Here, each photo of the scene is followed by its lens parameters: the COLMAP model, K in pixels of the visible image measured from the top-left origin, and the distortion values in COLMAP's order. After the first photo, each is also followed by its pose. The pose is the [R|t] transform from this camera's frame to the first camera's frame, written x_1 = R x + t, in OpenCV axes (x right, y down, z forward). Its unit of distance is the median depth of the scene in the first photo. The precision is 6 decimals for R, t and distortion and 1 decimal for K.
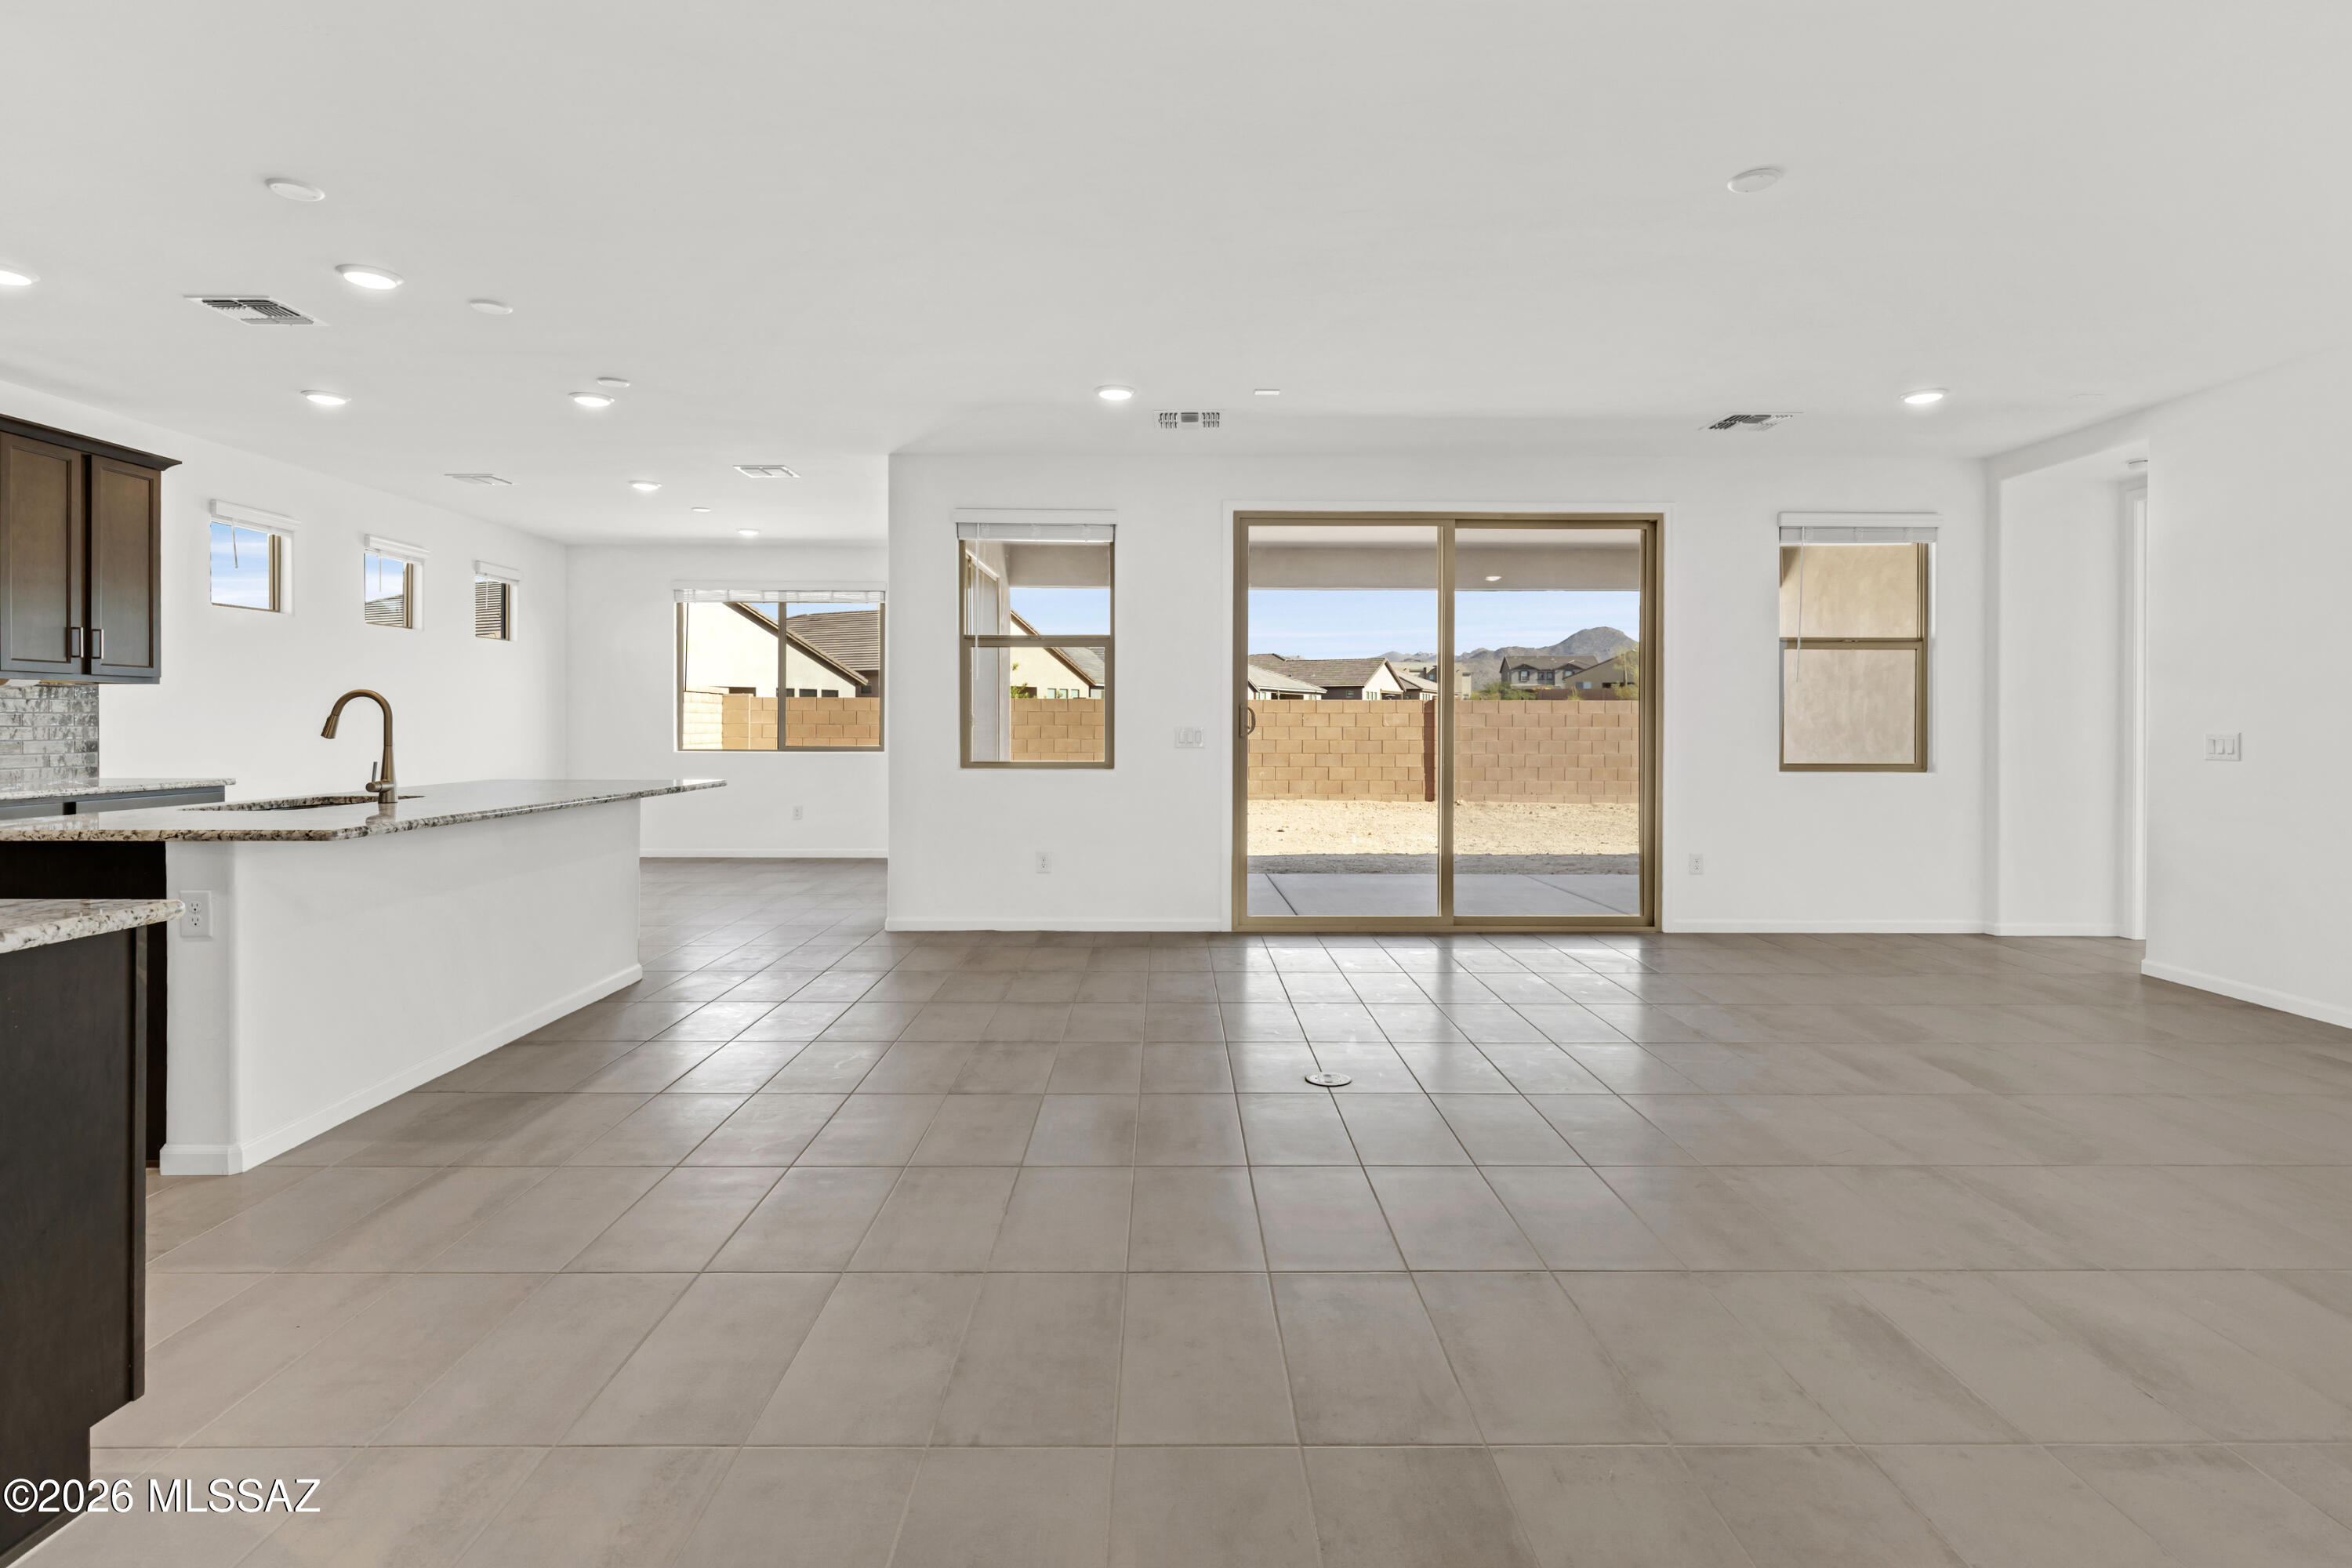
lens RADIAL K [[1158.6, 0, 1180.8], [0, 1158.6, 751.9], [0, 0, 1]] dist [-0.000034, 0.000319]
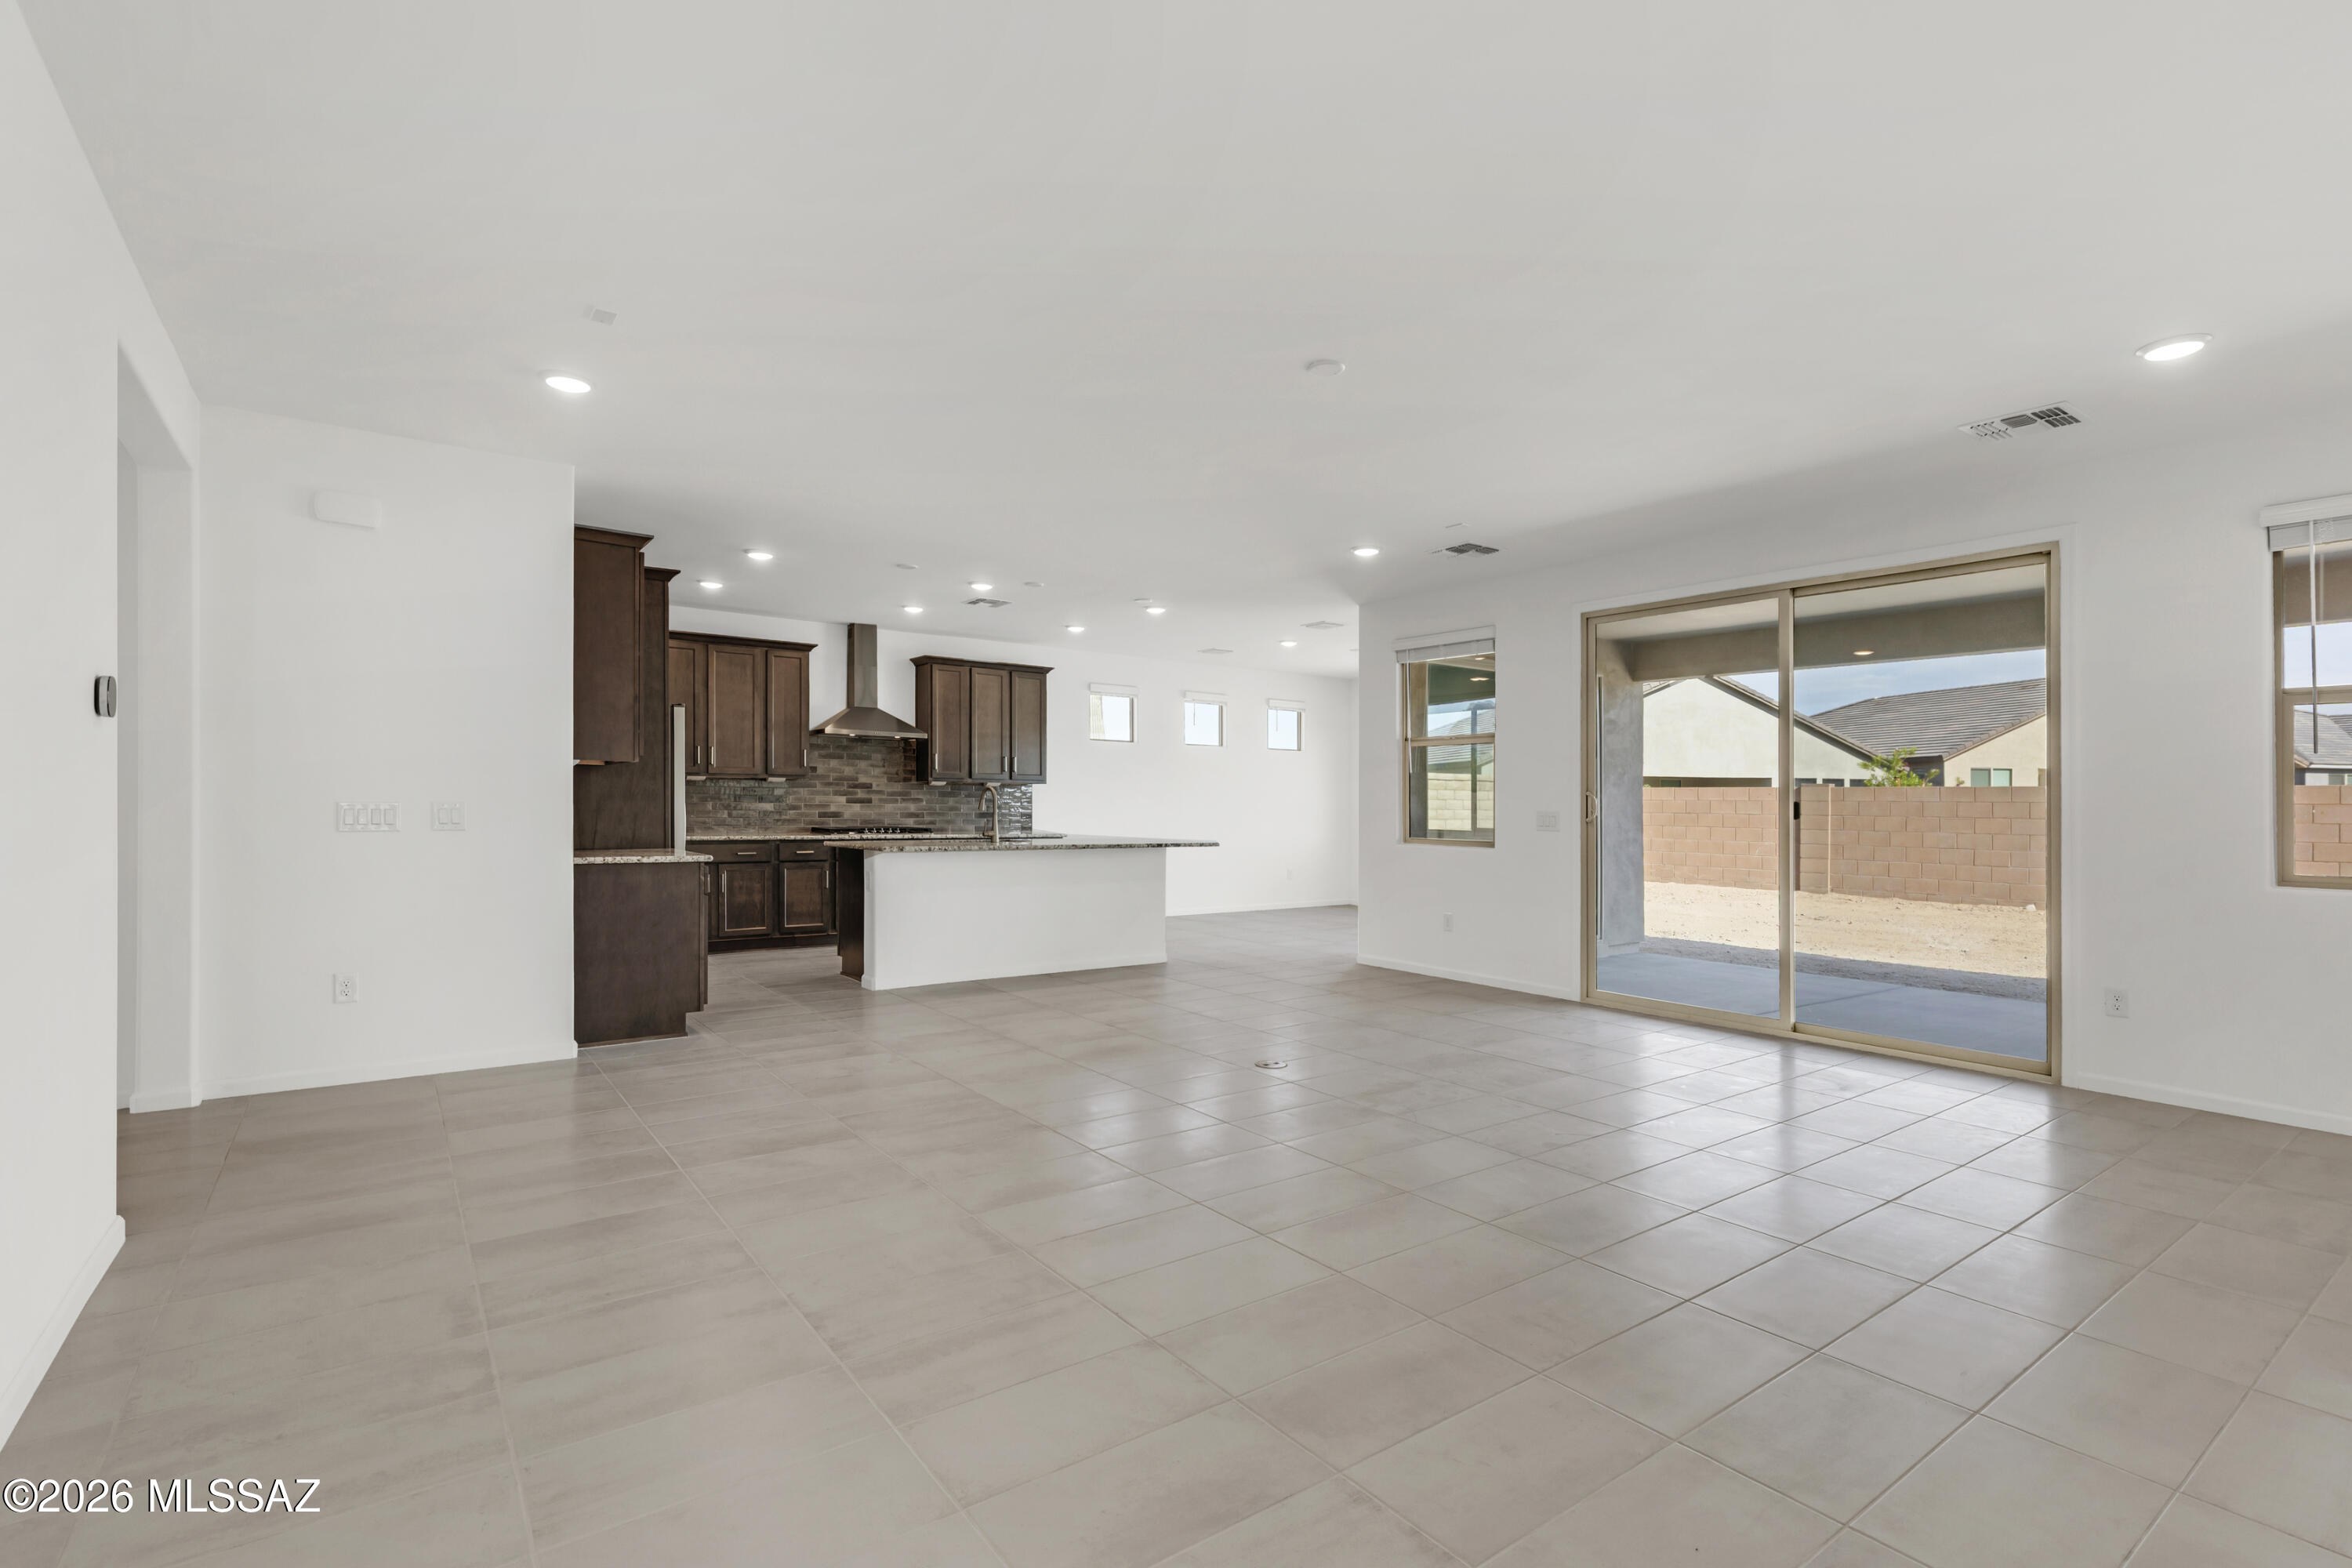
lens RADIAL K [[1109.6, 0, 1125.1], [0, 1109.6, 792.8], [0, 0, 1]] dist [0.002168, 0.000386]
pose [[0.558744, -0.004991, -0.829325, 0.670193], [-0.031447, 0.999135, -0.027199, 0.002457], [0.828744, 0.041277, 0.558104, 0.072583]]
